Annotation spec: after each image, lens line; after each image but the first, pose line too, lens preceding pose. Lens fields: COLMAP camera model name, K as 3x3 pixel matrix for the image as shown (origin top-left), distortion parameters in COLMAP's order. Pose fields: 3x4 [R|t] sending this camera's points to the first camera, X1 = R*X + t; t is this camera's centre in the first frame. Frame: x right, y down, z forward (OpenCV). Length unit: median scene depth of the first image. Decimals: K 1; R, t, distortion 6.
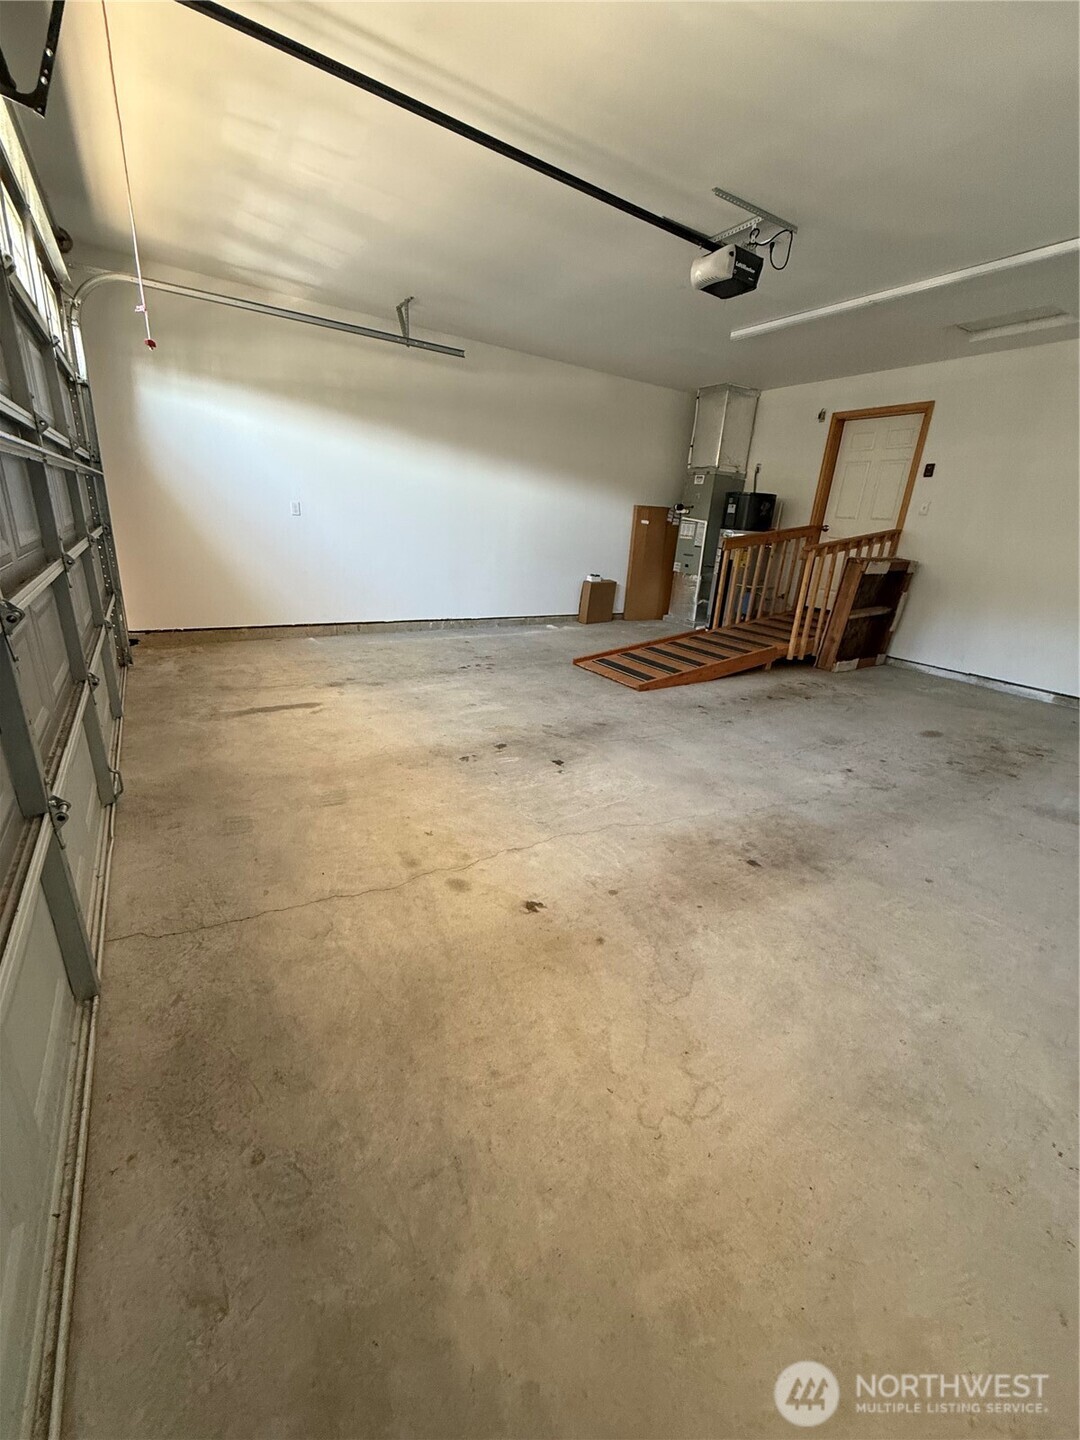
lens RADIAL K [[574.6, 0, 537.8], [0, 574.6, 718.4], [0, 0, 1]] dist [0.001095, -0.000188]
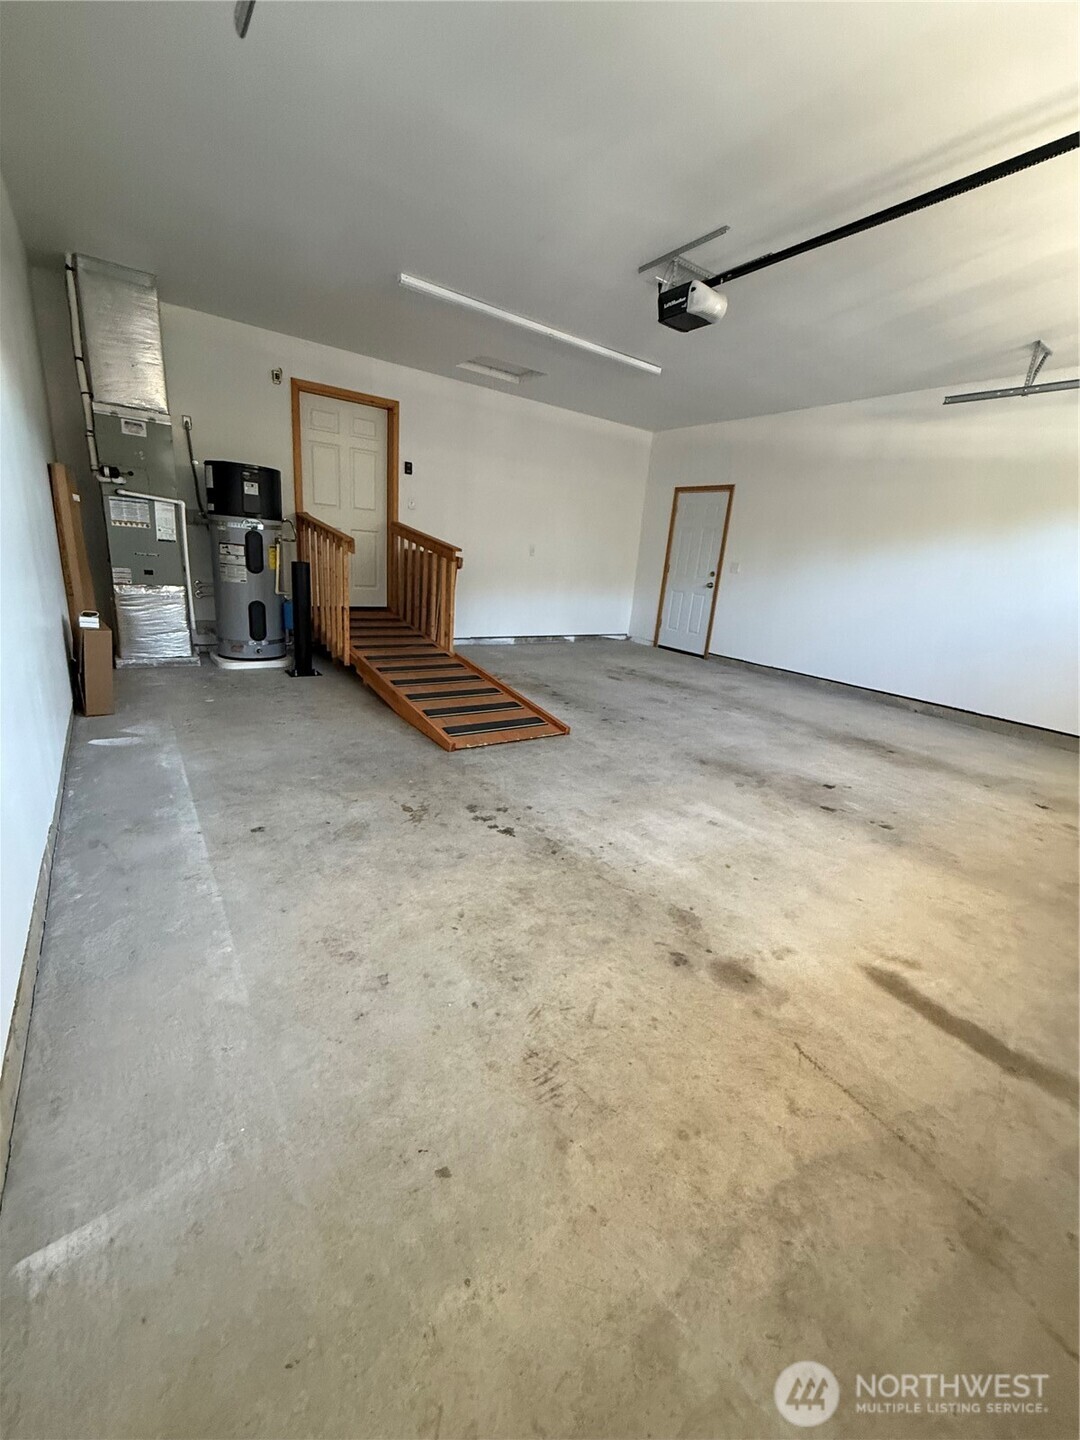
lens RADIAL K [[574.6, 0, 539.4], [0, 574.6, 719.5], [0, 0, 1]] dist [0.001095, -0.000188]
pose [[-0.050635, -0.345254, 0.937143, -0.701366], [0.249933, 0.904108, 0.346587, -0.424372], [-0.966938, 0.251772, 0.040511, 1.121727]]
